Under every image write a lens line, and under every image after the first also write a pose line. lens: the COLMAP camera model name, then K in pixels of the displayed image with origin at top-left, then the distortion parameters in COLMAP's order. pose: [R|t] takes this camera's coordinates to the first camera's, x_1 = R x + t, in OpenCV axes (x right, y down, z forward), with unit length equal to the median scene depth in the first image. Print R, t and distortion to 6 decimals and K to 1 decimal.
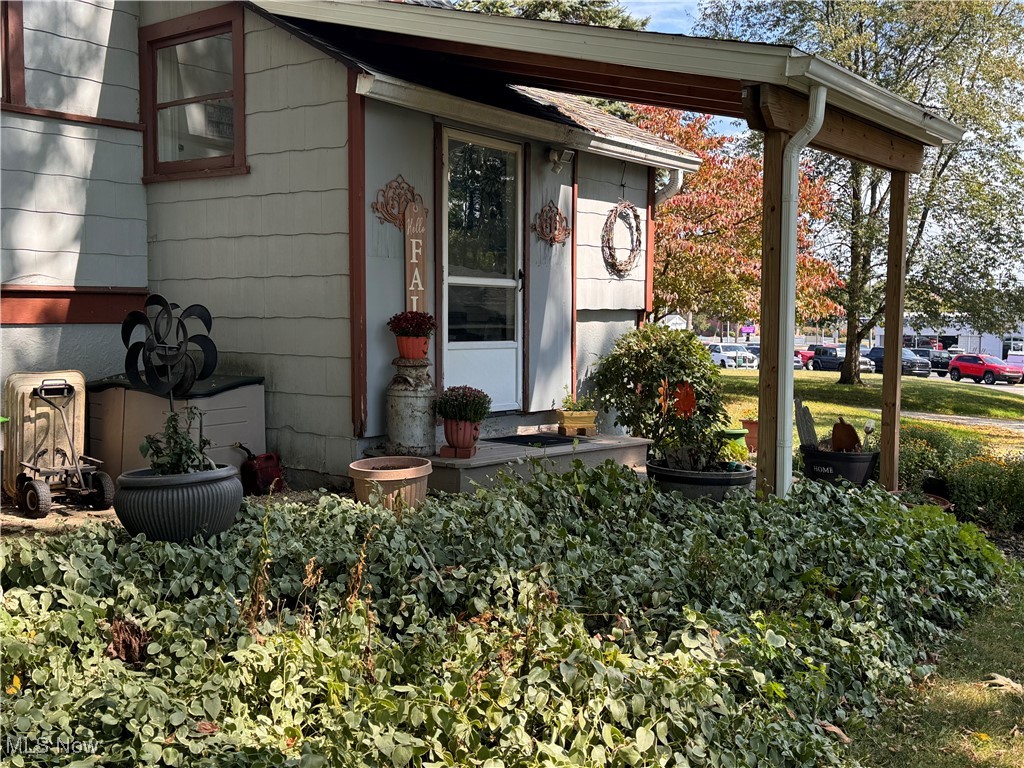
lens RADIAL K [[1055.0, 0, 512.9], [0, 1055.0, 384.6], [0, 0, 1]] dist [0.022355, 0.000000]
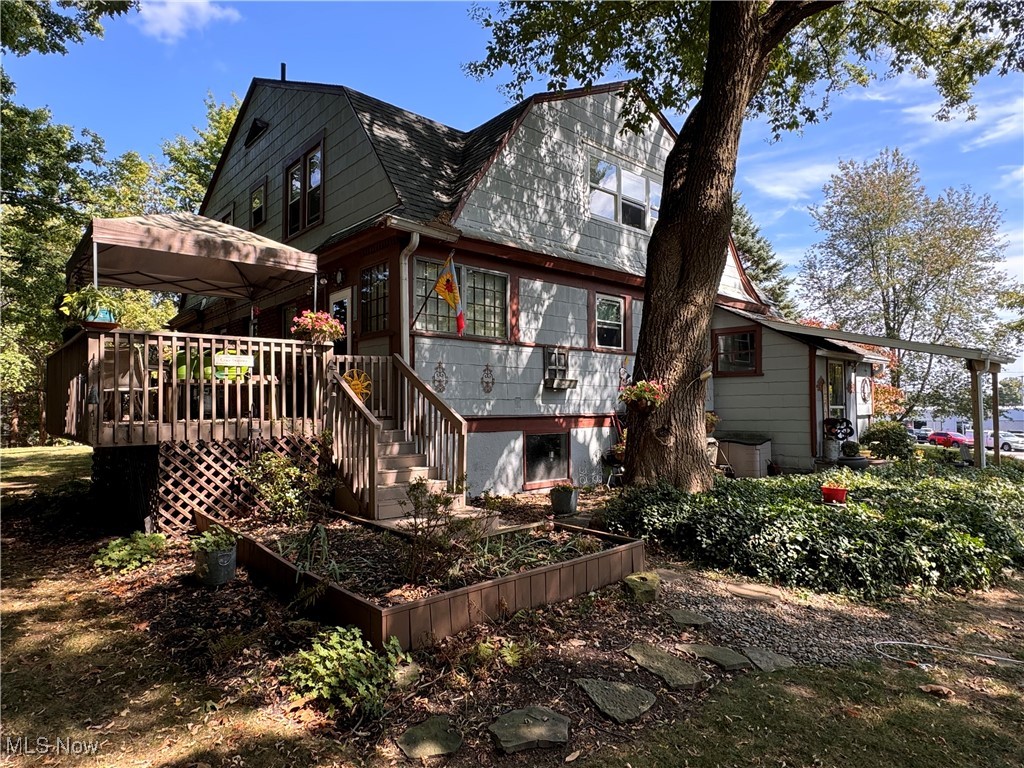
lens RADIAL K [[597.7, 0, 510.2], [0, 597.7, 385.3], [0, 0, 1]] dist [0.005590, 0.000830]
pose [[0.980559, -0.027375, -0.194303, -0.637102], [0.005330, 0.993571, -0.113083, 0.030813], [0.196150, 0.109849, 0.974402, -0.911135]]
